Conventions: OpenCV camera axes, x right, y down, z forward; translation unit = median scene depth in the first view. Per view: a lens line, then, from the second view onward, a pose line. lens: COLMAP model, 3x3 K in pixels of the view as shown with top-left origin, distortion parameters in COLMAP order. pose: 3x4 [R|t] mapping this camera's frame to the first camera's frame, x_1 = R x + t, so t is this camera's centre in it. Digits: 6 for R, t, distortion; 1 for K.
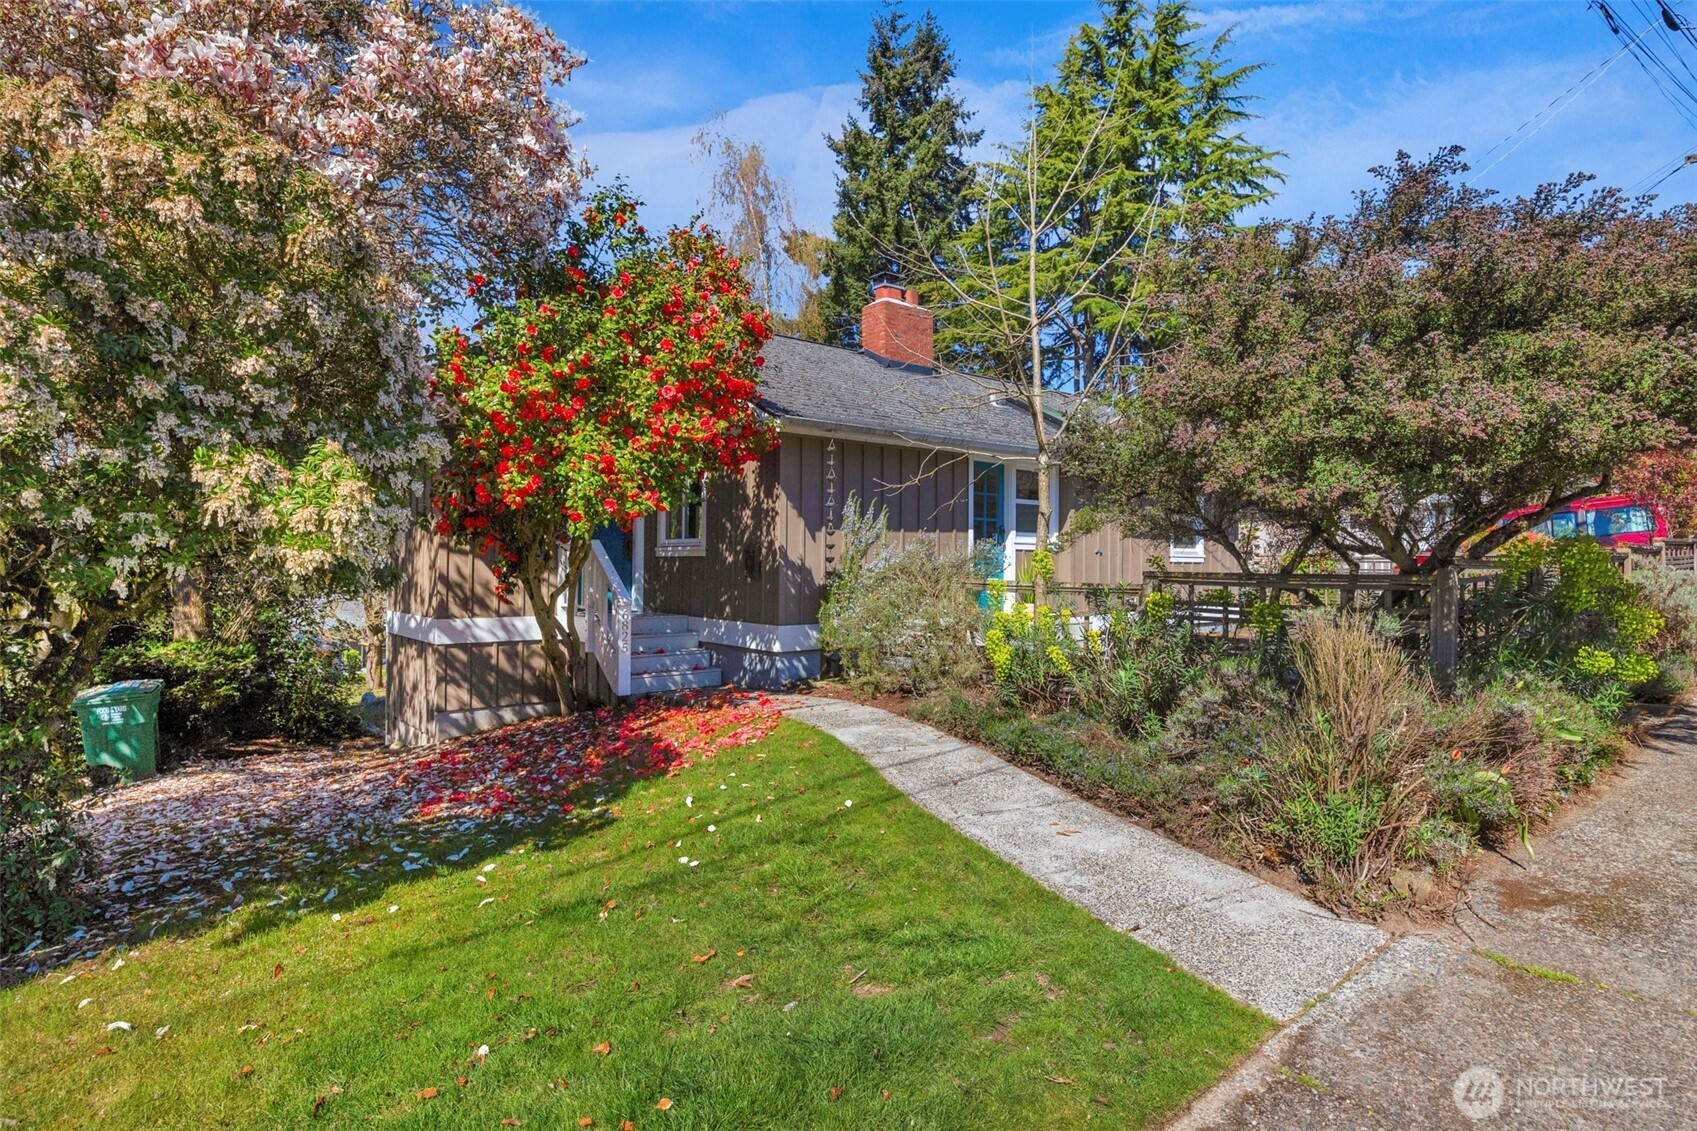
lens RADIAL K [[911.6, 0, 848.5], [0, 911.6, 565.5], [0, 0, 1]] dist [-0.000100, 0.000013]
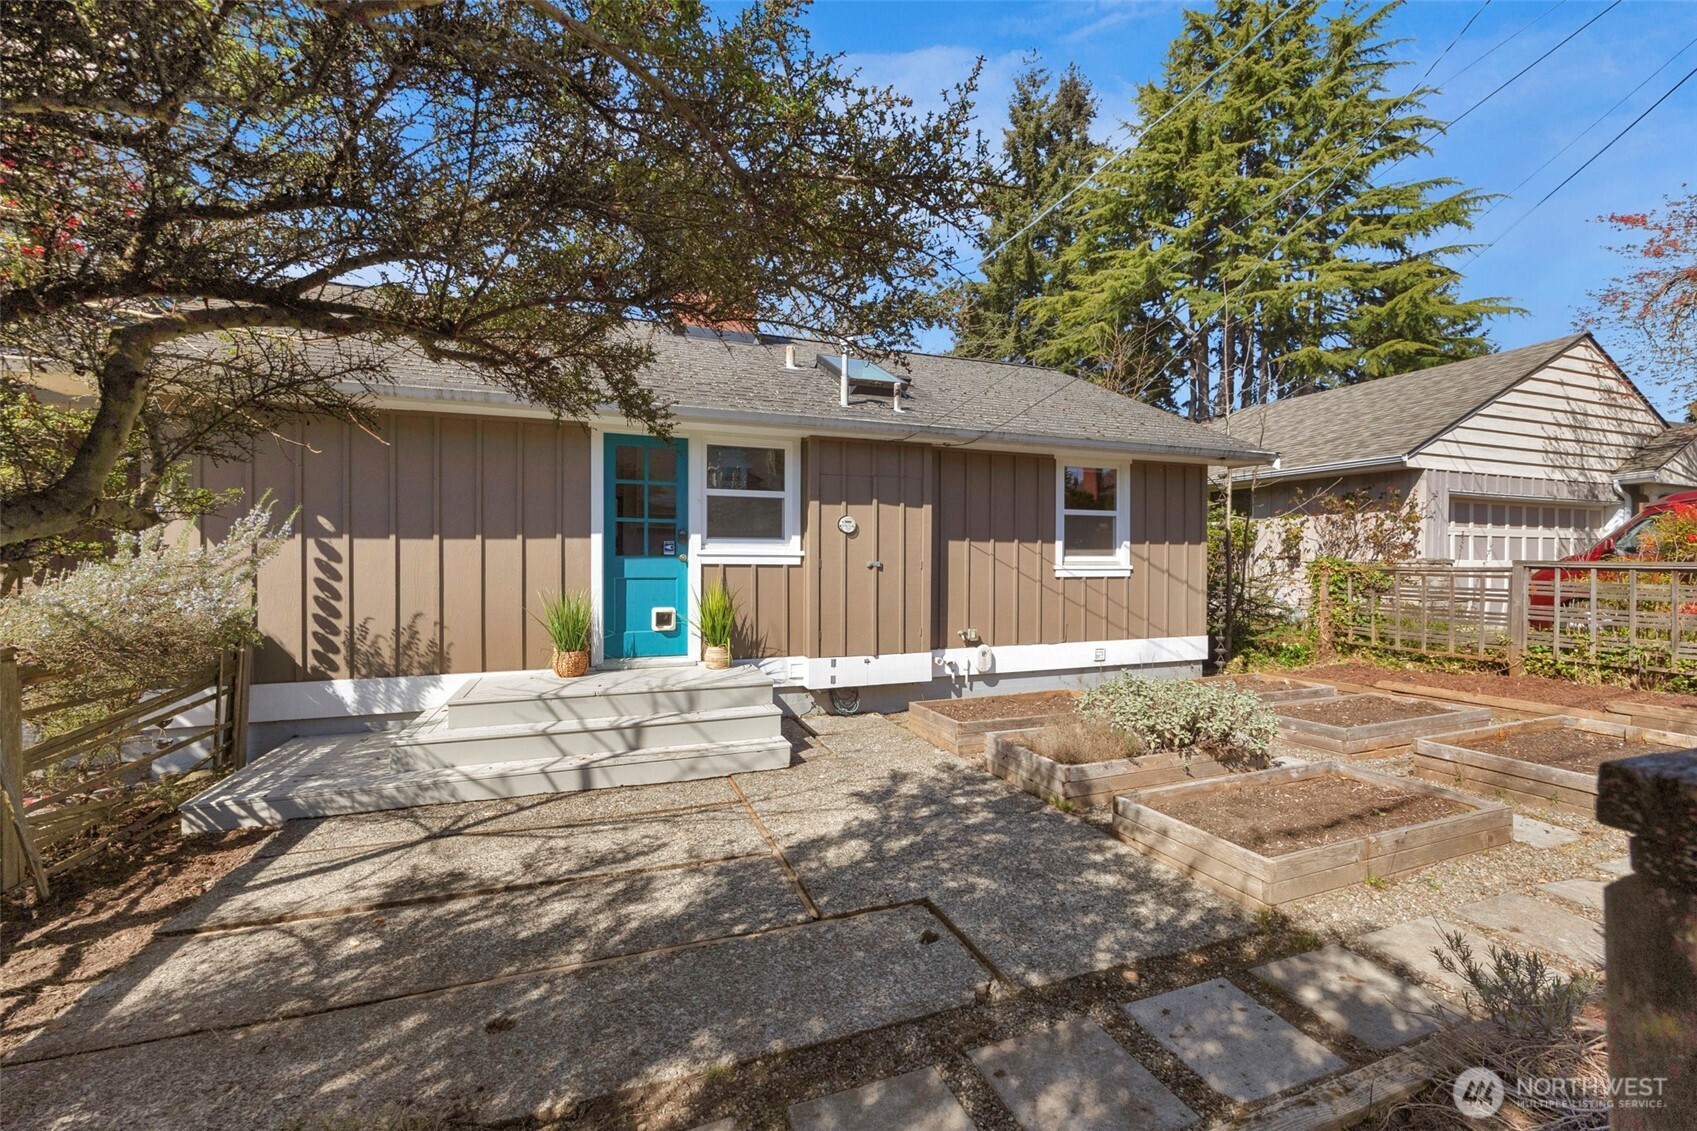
lens RADIAL K [[669.8, 0, 848.5], [0, 669.8, 565.5], [0, 0, 1]] dist [-0.000044, -0.000045]
pose [[0.942033, 0.003640, -0.335499, 0.154340], [0.000238, 0.999934, 0.011518, -0.007522], [0.335519, -0.010931, 0.941970, 0.192133]]
